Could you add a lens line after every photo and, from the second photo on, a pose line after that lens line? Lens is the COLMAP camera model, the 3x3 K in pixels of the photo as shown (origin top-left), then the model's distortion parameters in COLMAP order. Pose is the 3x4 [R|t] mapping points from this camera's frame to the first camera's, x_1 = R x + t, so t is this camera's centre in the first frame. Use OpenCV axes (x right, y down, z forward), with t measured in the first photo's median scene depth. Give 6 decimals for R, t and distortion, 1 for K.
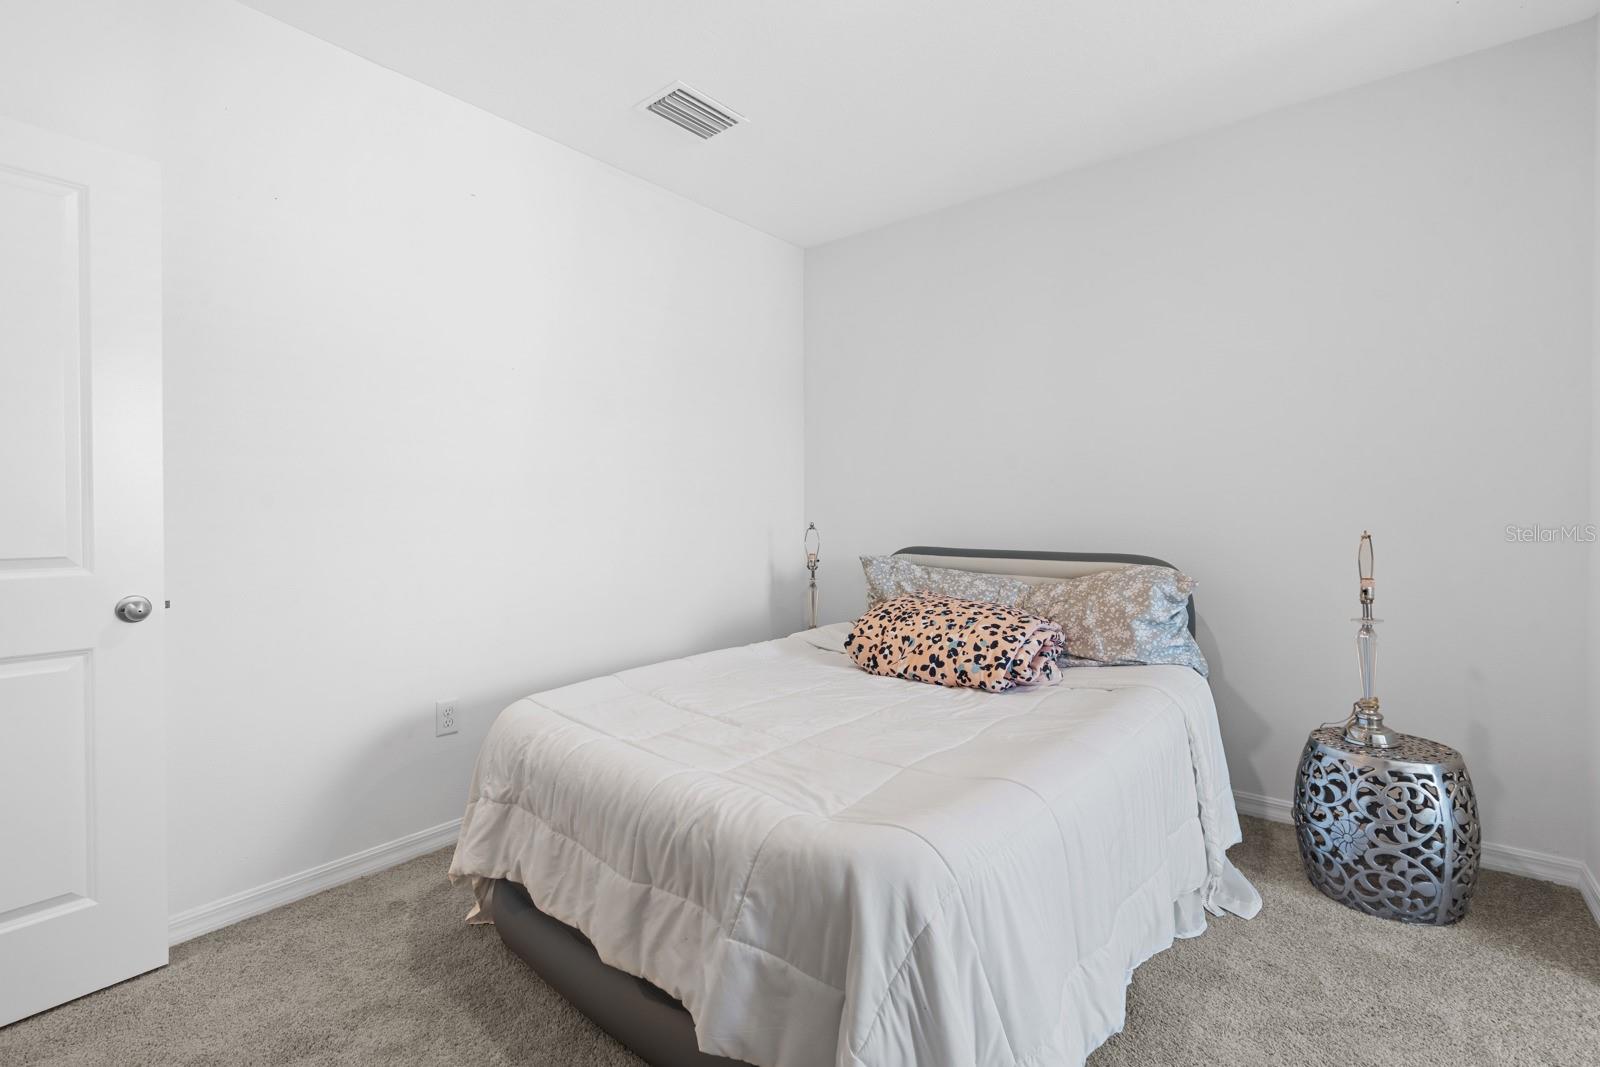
lens RADIAL K [[727.8, 0, 803.3], [0, 727.8, 517.7], [0, 0, 1]] dist [-0.011414, 0.003720]
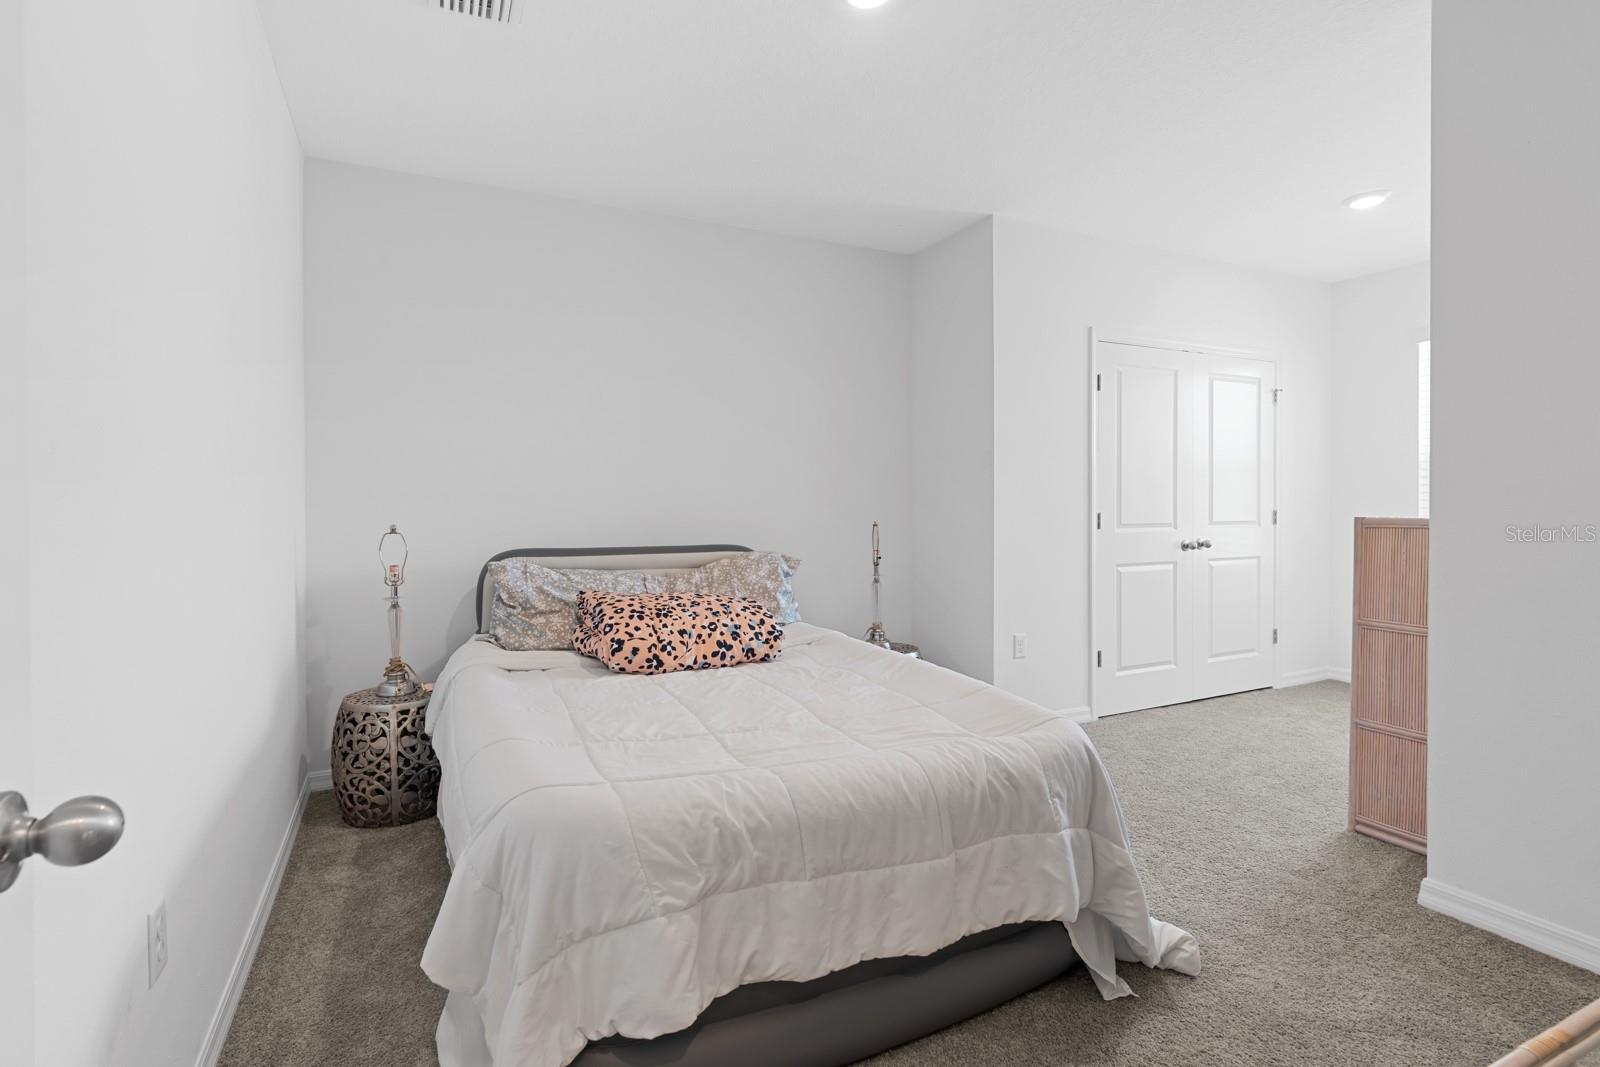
lens RADIAL K [[727.8, 0, 759.8], [0, 727.8, 512.6], [0, 0, 1]] dist [-0.011414, 0.003720]
pose [[0.455452, -0.001426, 0.890259, -0.742545], [0.012875, 0.999905, -0.004985, 0.002523], [-0.890167, 0.013732, 0.455427, 0.433722]]
